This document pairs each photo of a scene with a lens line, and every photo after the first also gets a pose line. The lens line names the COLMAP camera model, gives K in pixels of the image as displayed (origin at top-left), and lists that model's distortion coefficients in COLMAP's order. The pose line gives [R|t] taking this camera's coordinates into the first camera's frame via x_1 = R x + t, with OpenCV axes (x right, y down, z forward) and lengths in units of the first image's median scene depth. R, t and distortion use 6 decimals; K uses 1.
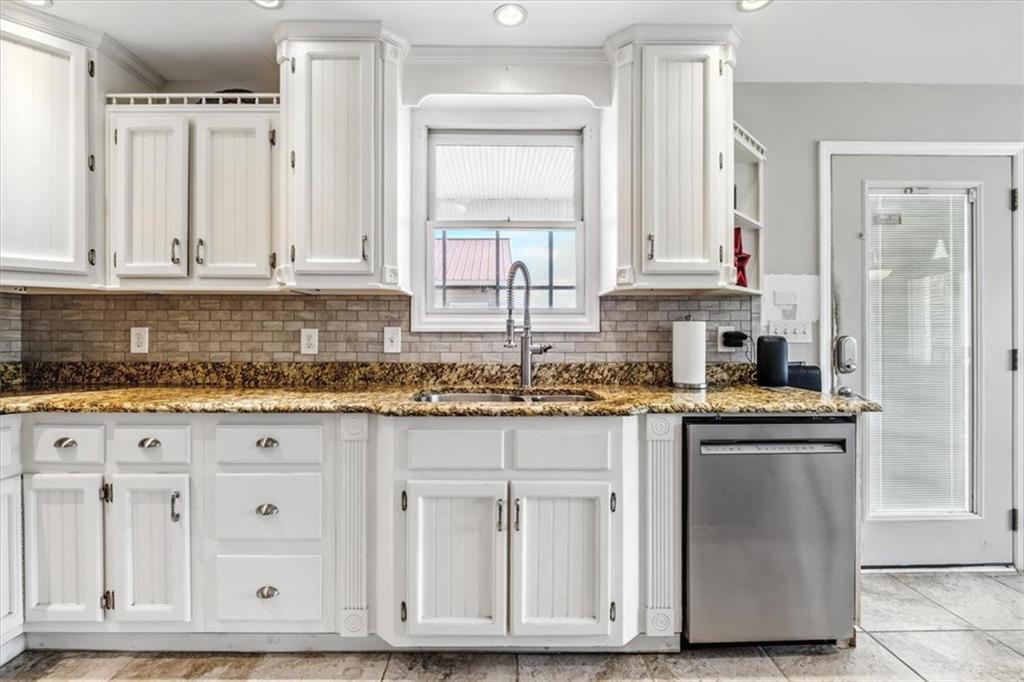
lens RADIAL K [[472.1, 0, 501.6], [0, 472.1, 335.9], [0, 0, 1]] dist [-0.001339, -0.002835]
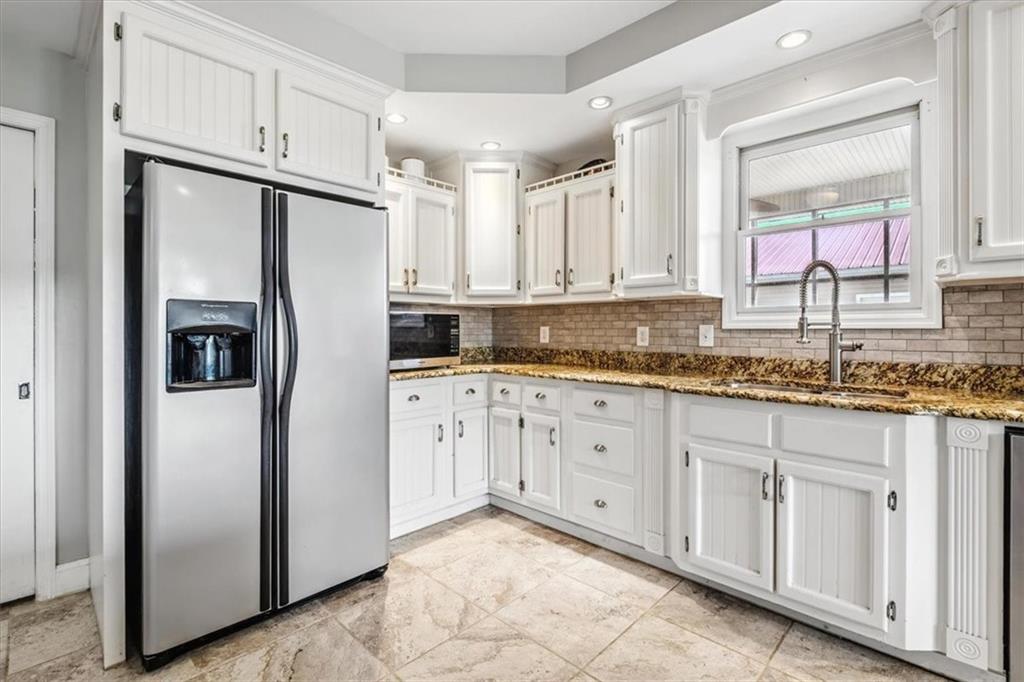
lens RADIAL K [[472.1, 0, 515.7], [0, 472.1, 333.8], [0, 0, 1]] dist [-0.001339, -0.002835]
pose [[0.716557, 0.004623, -0.697513, 0.310131], [-0.001930, 0.999987, 0.004645, -0.000875], [0.697525, -0.001982, 0.716557, -0.226659]]
